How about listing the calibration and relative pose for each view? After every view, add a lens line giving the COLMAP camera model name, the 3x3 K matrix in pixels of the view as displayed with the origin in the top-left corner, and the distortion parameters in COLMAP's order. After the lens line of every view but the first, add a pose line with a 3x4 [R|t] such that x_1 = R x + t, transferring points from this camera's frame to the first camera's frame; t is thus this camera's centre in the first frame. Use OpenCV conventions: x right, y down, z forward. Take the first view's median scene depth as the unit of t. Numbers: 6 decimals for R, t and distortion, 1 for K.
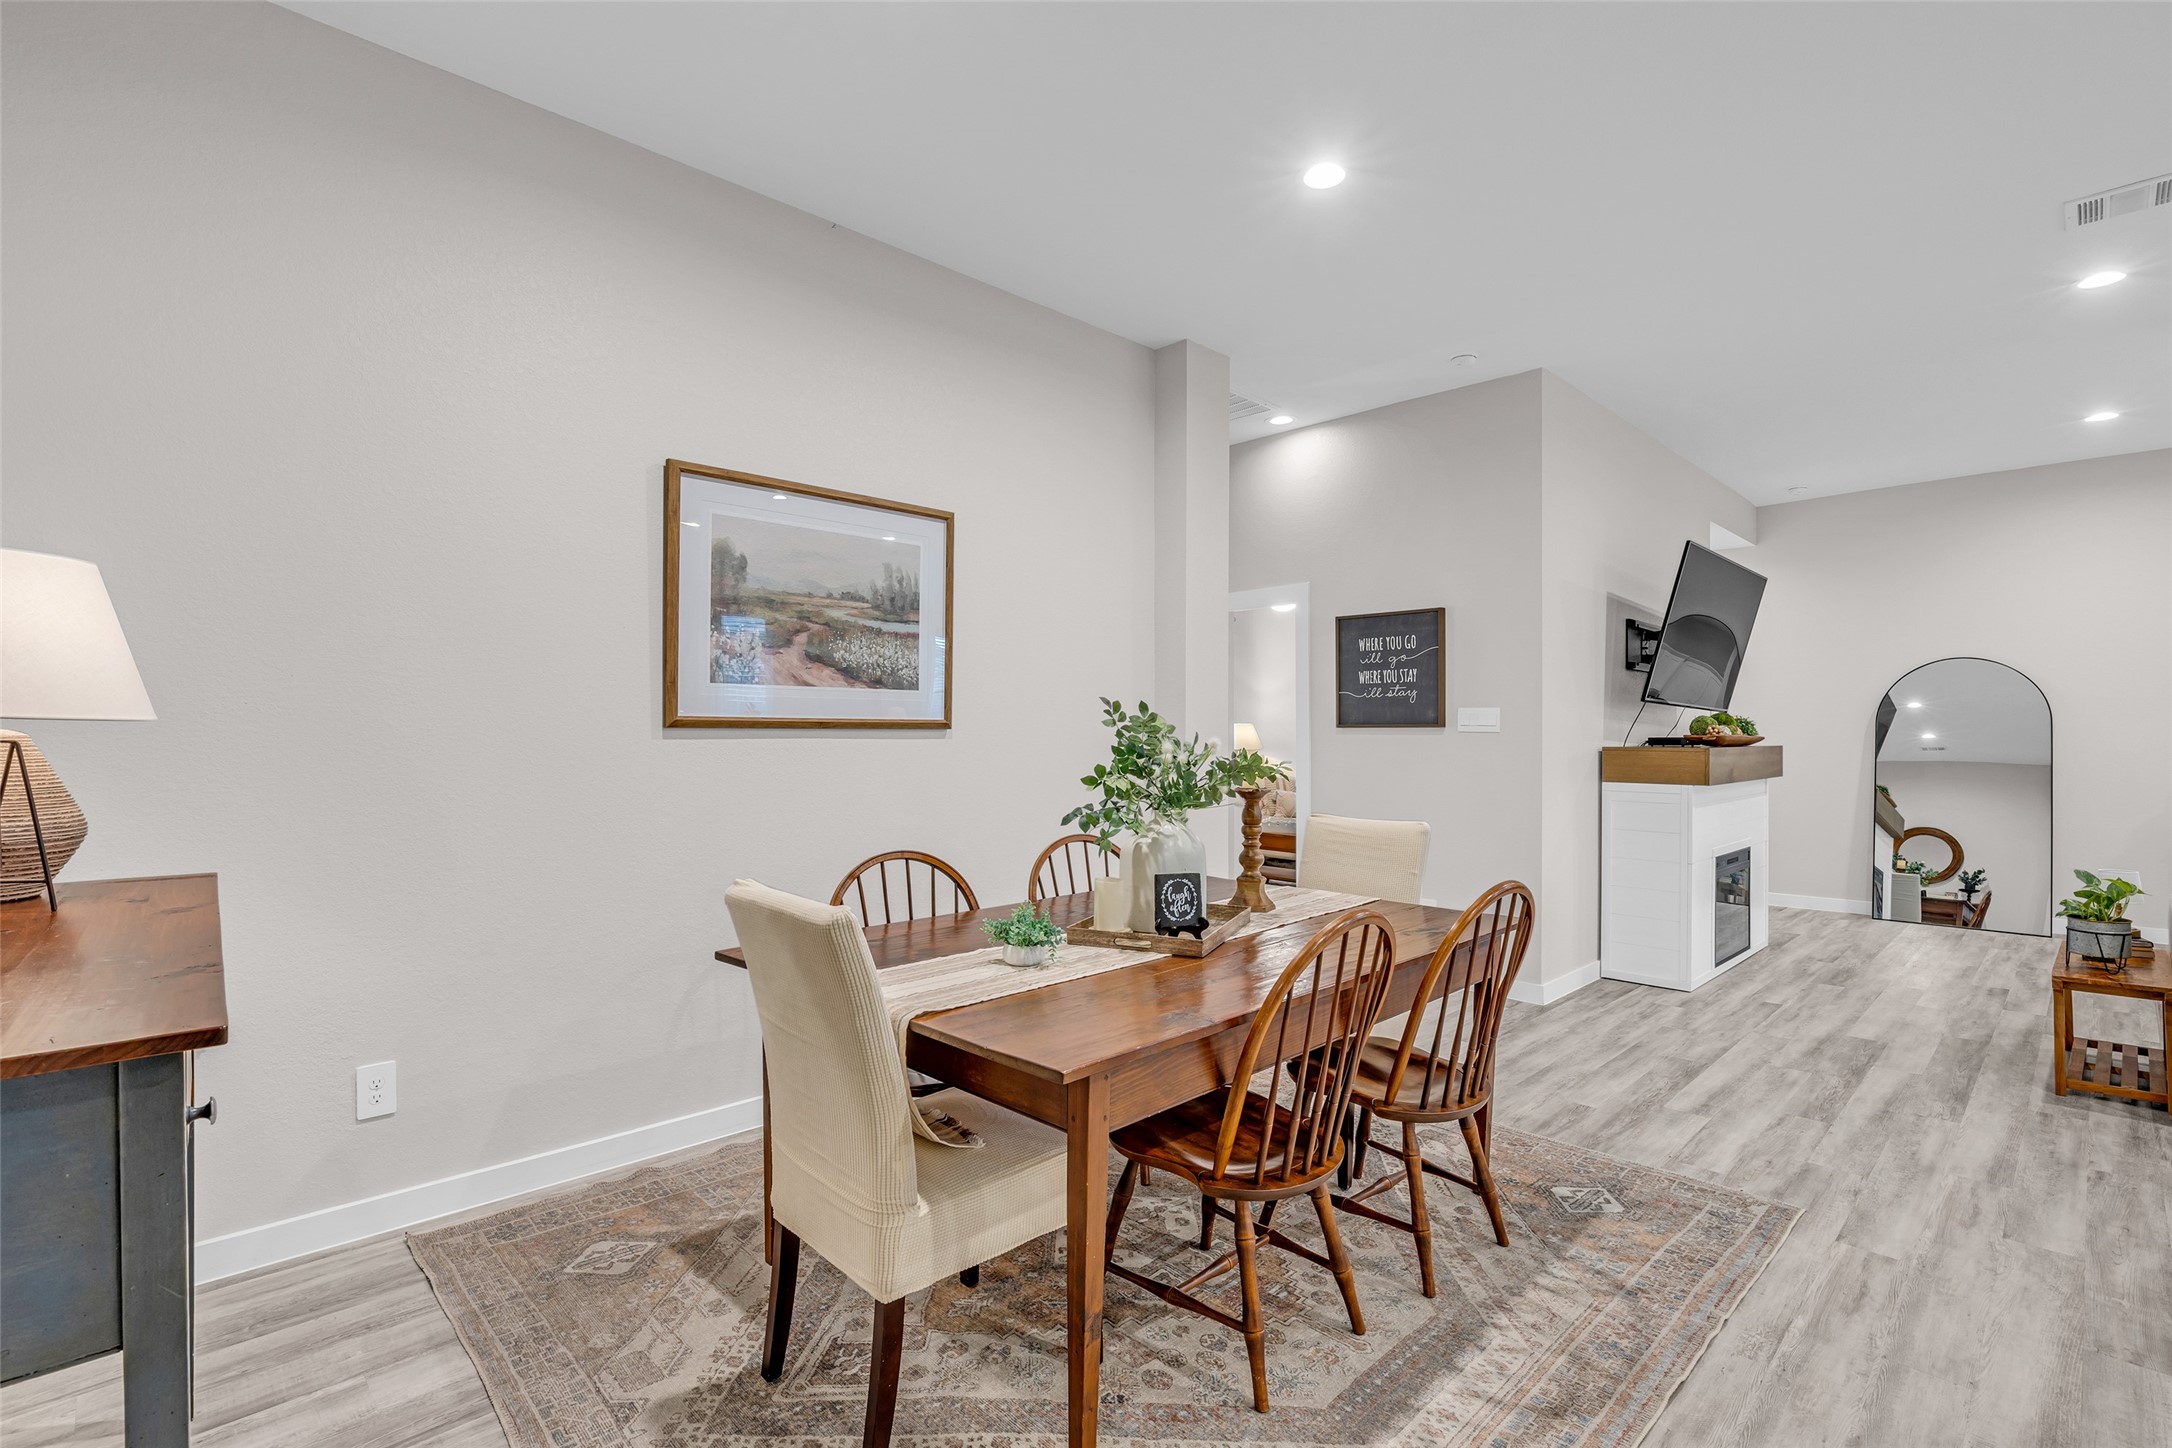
lens RADIAL K [[998.0, 0, 1089.8], [0, 998.0, 732.3], [0, 0, 1]] dist [-0.021748, 0.007400]
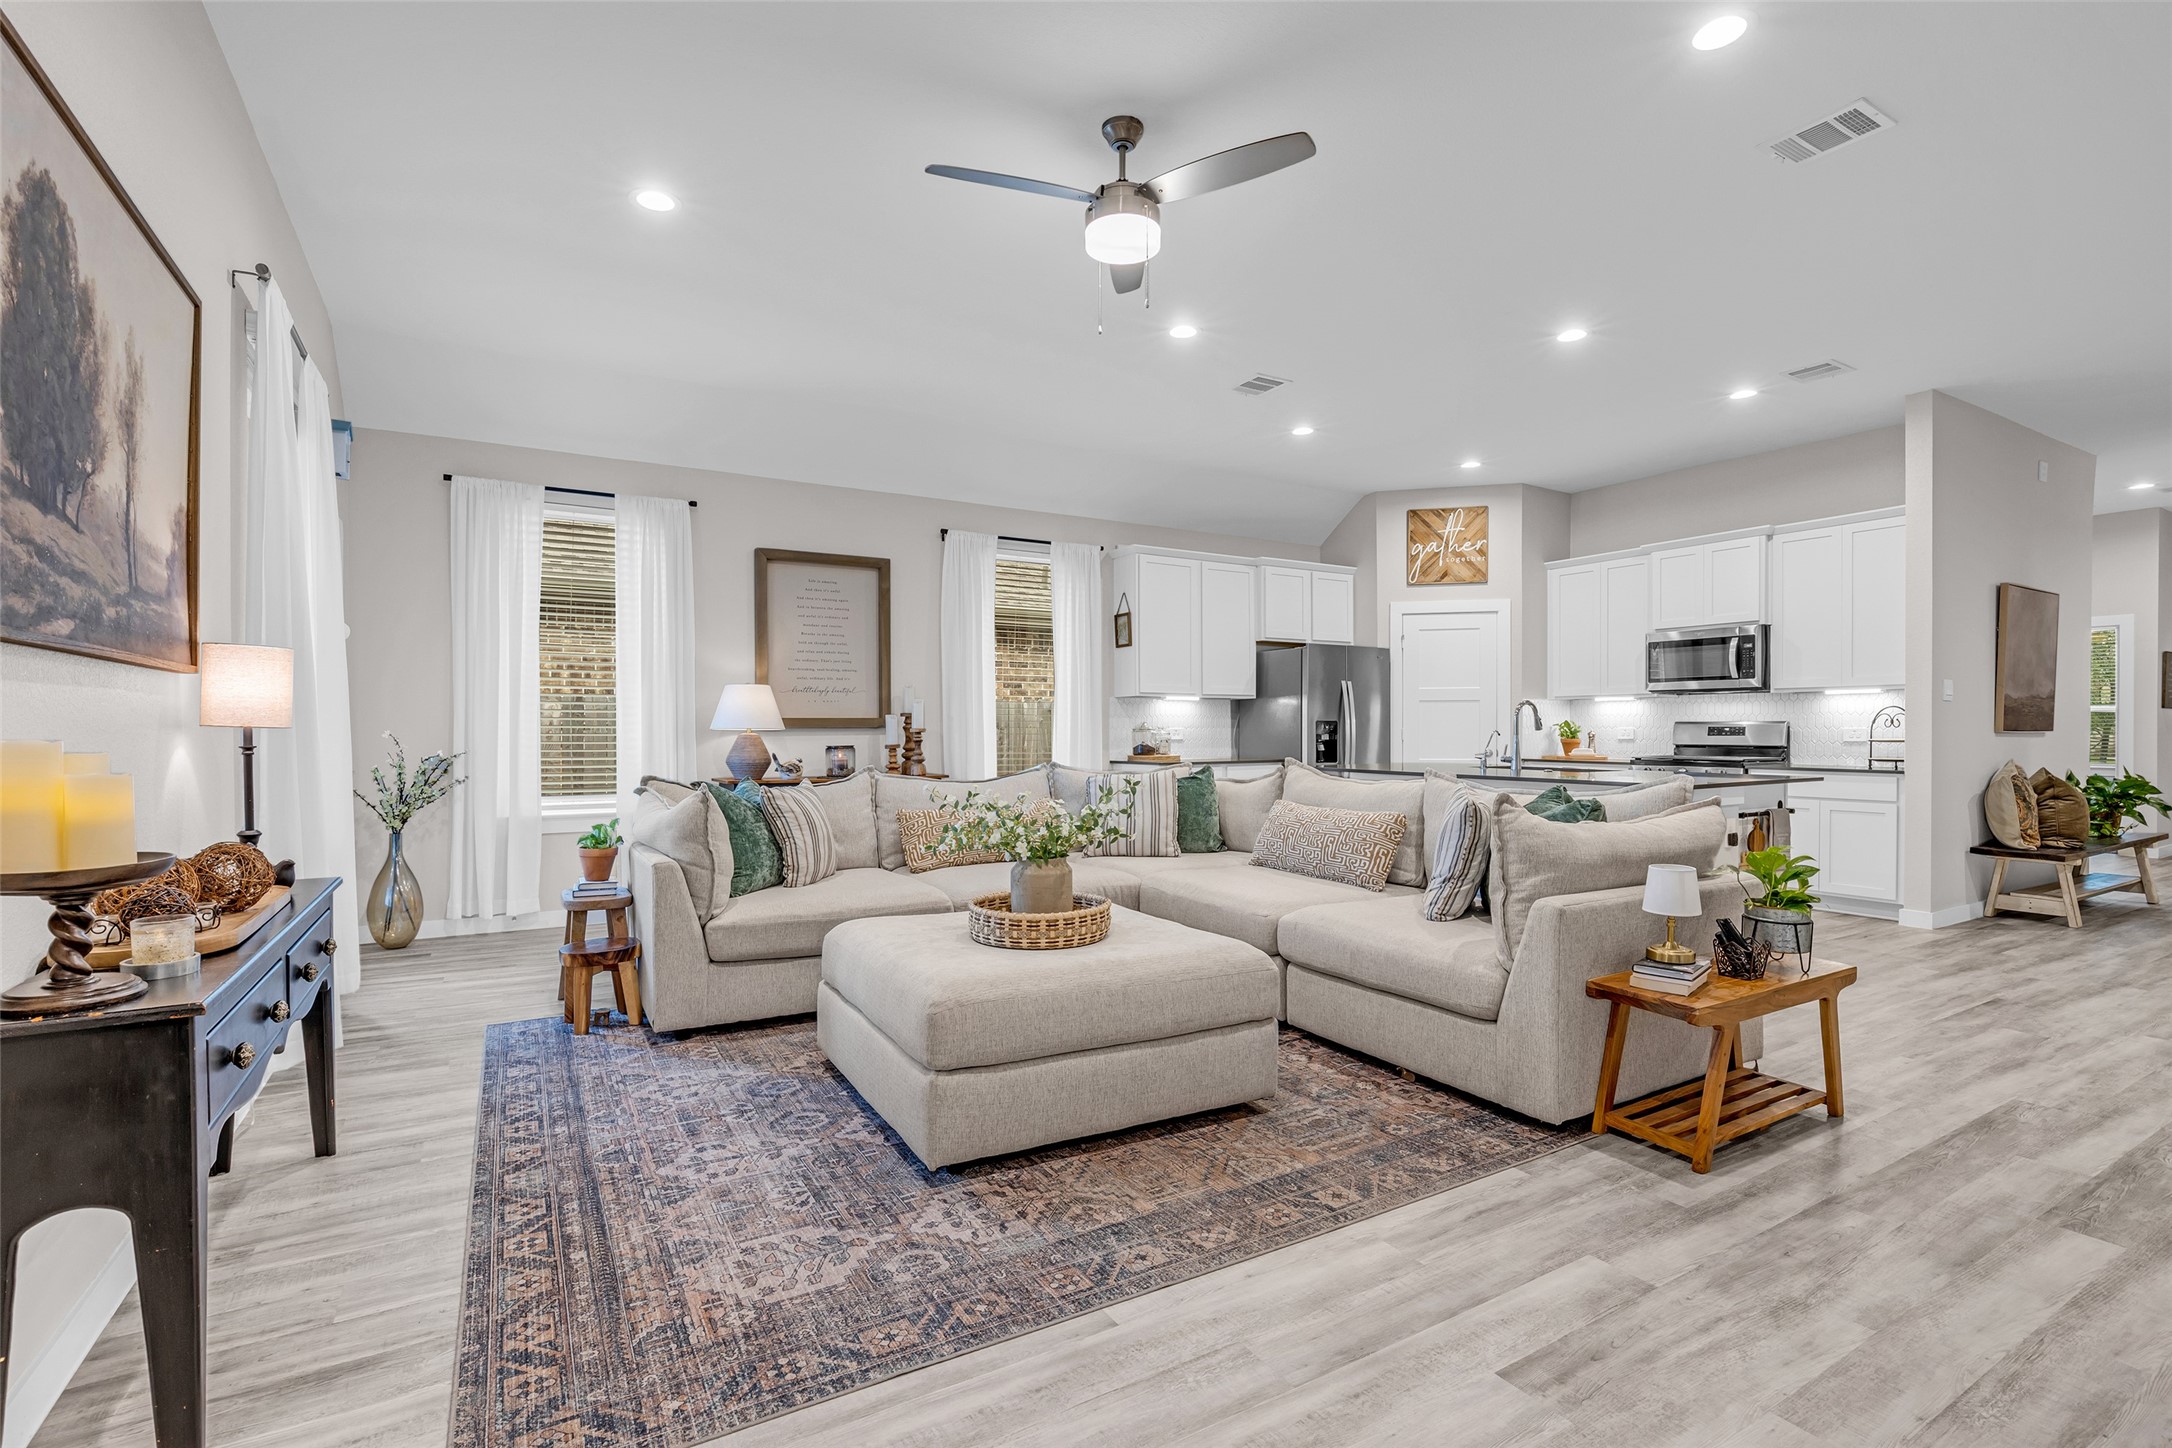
lens RADIAL K [[998.0, 0, 1078.3], [0, 998.0, 734.6], [0, 0, 1]] dist [-0.021748, 0.007400]
pose [[-0.973070, -0.004568, 0.230463, 1.385666], [-0.003461, 0.999980, 0.005207, 0.048233], [-0.230482, 0.004269, -0.973067, 1.904032]]
